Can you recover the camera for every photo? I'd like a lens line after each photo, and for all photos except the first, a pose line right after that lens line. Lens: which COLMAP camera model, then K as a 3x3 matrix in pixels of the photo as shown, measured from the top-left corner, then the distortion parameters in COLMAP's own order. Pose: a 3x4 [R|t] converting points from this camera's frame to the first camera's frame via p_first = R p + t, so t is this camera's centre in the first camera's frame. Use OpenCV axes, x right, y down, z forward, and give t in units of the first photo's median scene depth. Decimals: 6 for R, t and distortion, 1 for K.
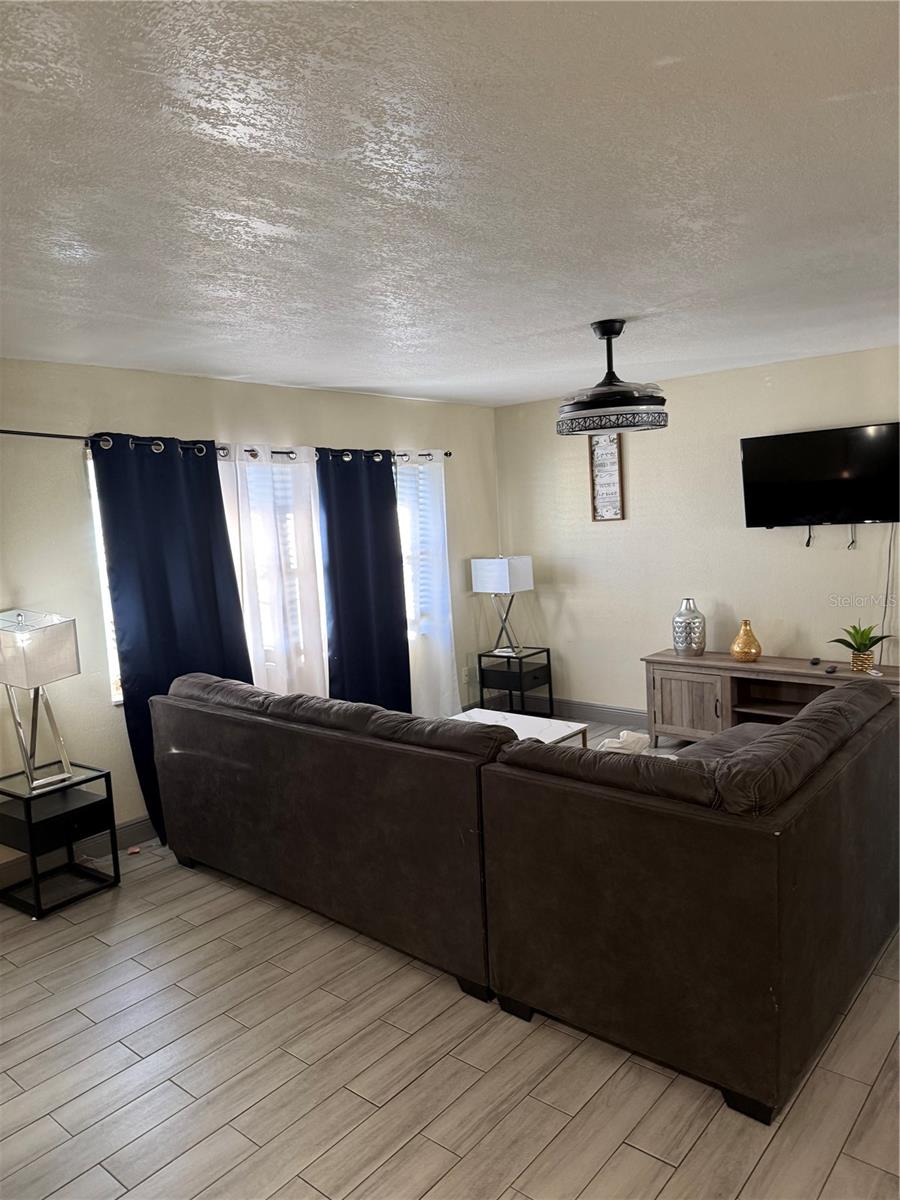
lens RADIAL K [[840.6, 0, 437.2], [0, 840.6, 603.5], [0, 0, 1]] dist [0.051350, -0.065280]
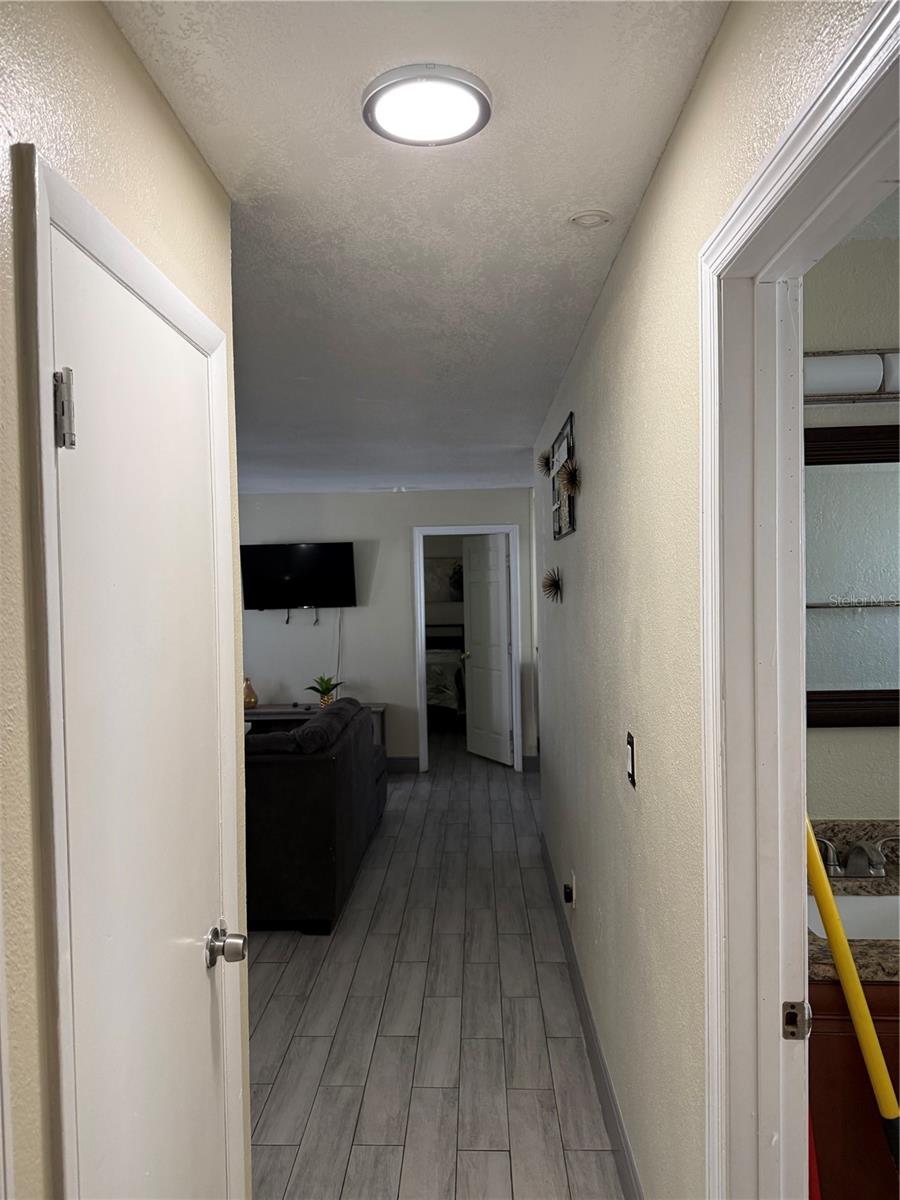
lens RADIAL K [[840.6, 0, 428.8], [0, 840.6, 588.0], [0, 0, 1]] dist [0.051350, -0.065280]
pose [[0.793231, 0.036709, 0.607813, -0.388892], [0.045249, 0.991868, -0.118956, 0.086624], [-0.607237, 0.121863, 0.785119, -0.427694]]
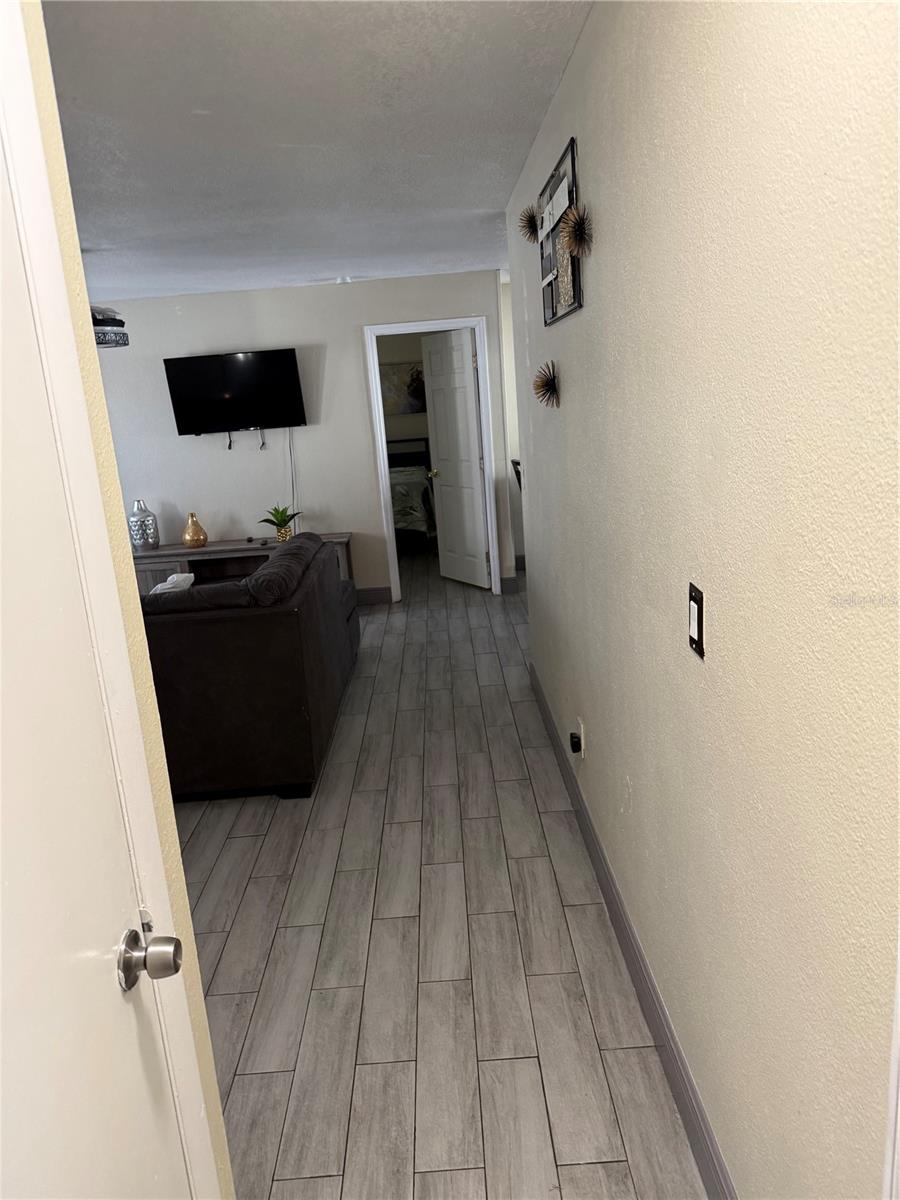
lens RADIAL K [[840.6, 0, 443.1], [0, 840.6, 606.0], [0, 0, 1]] dist [0.051350, -0.065280]
pose [[0.750139, -0.165219, 0.640308, -0.271958], [0.109162, 0.985940, 0.126516, 0.062891], [-0.652208, -0.025007, 0.757628, -0.257884]]
